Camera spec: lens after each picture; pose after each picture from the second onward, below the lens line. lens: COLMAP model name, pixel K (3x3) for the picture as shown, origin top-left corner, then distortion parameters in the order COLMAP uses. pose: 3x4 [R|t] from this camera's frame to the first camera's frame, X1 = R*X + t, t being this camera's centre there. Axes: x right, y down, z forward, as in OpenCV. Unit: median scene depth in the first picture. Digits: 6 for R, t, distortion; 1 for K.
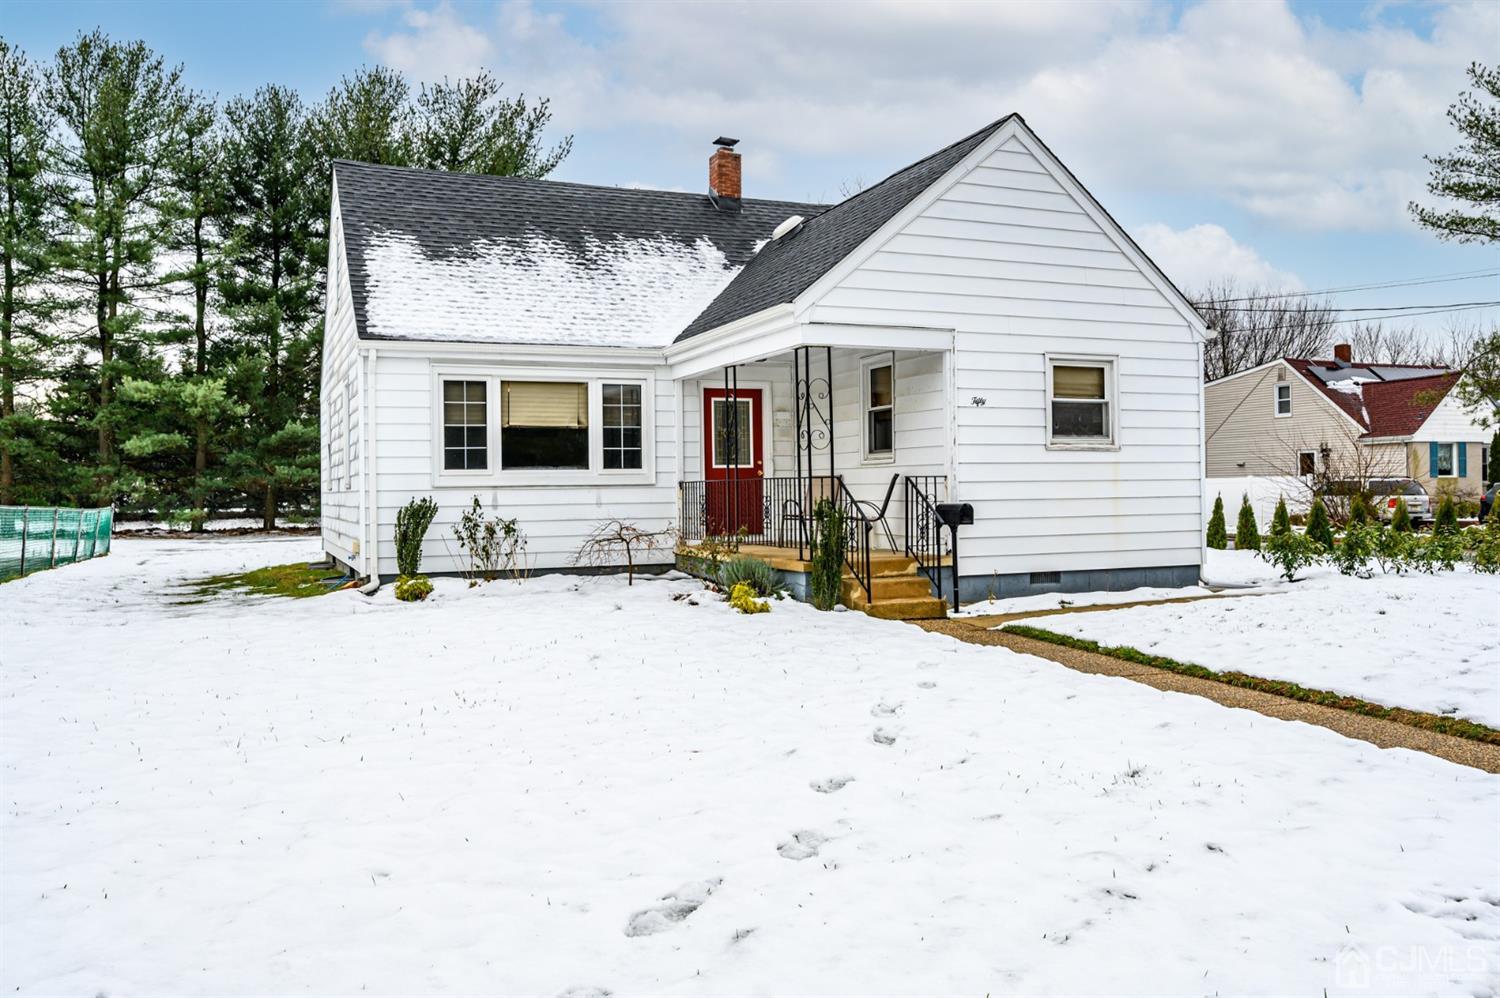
lens RADIAL K [[1153.5, 0, 748.5], [0, 1153.5, 492.3], [0, 0, 1]] dist [-0.003972, -0.005839]
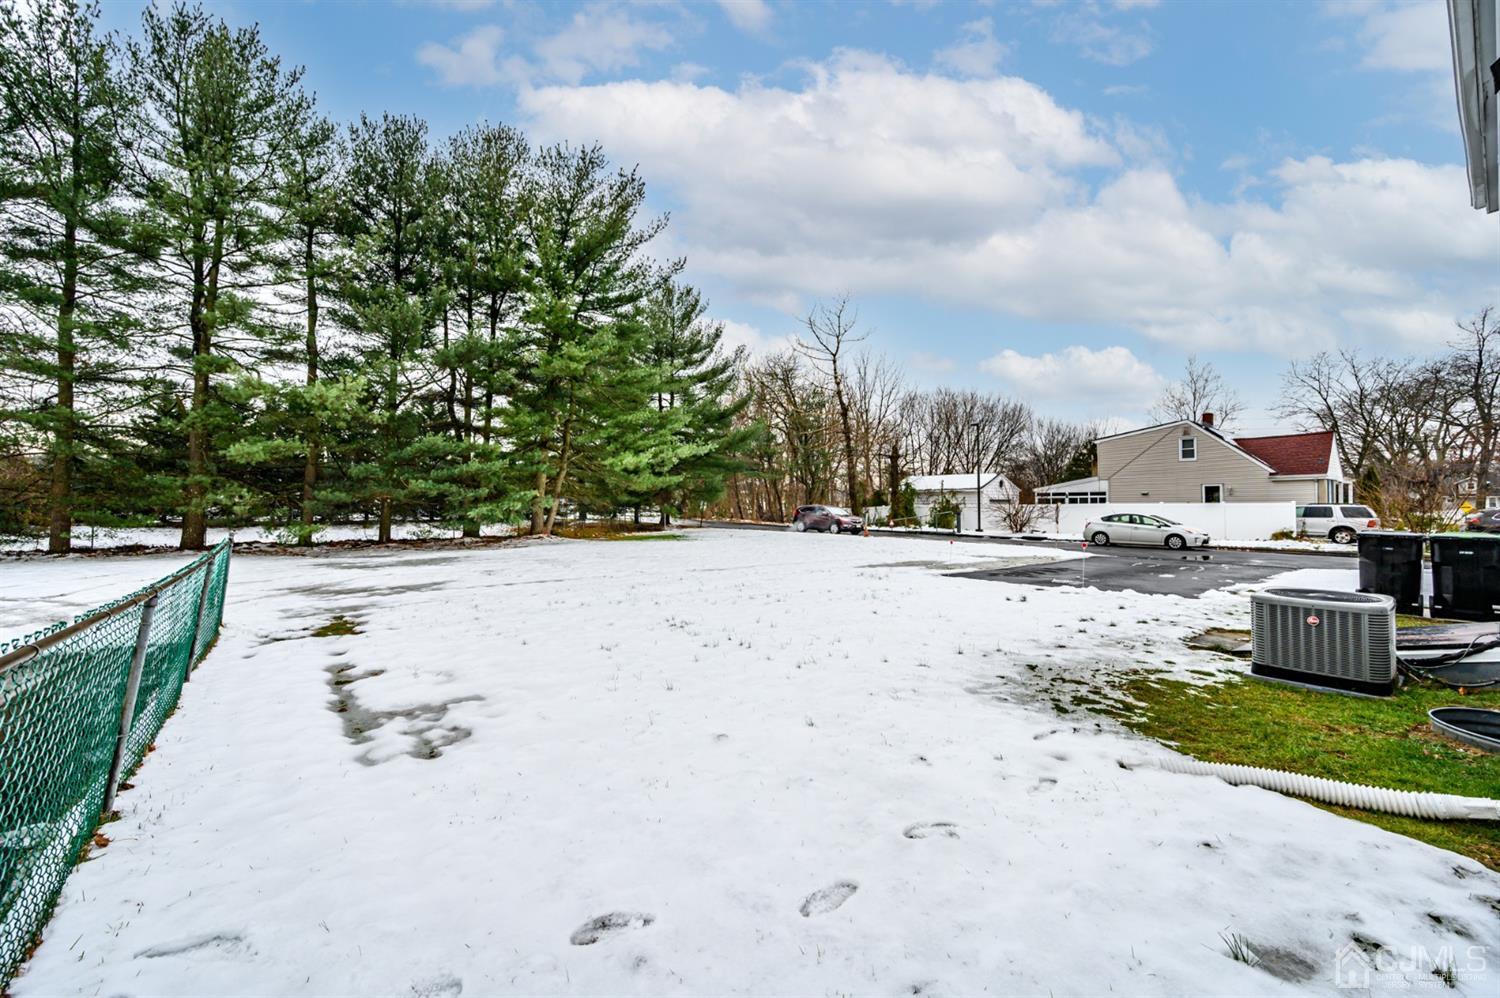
lens RADIAL K [[596.3, 0, 748.6], [0, 596.3, 492.3], [0, 0, 1]] dist [0.001940, 0.000201]
pose [[0.969383, 0.015126, 0.245088, -0.799736], [-0.009329, 0.999649, -0.024795, -0.007533], [-0.245377, 0.021750, 0.969184, 1.385701]]
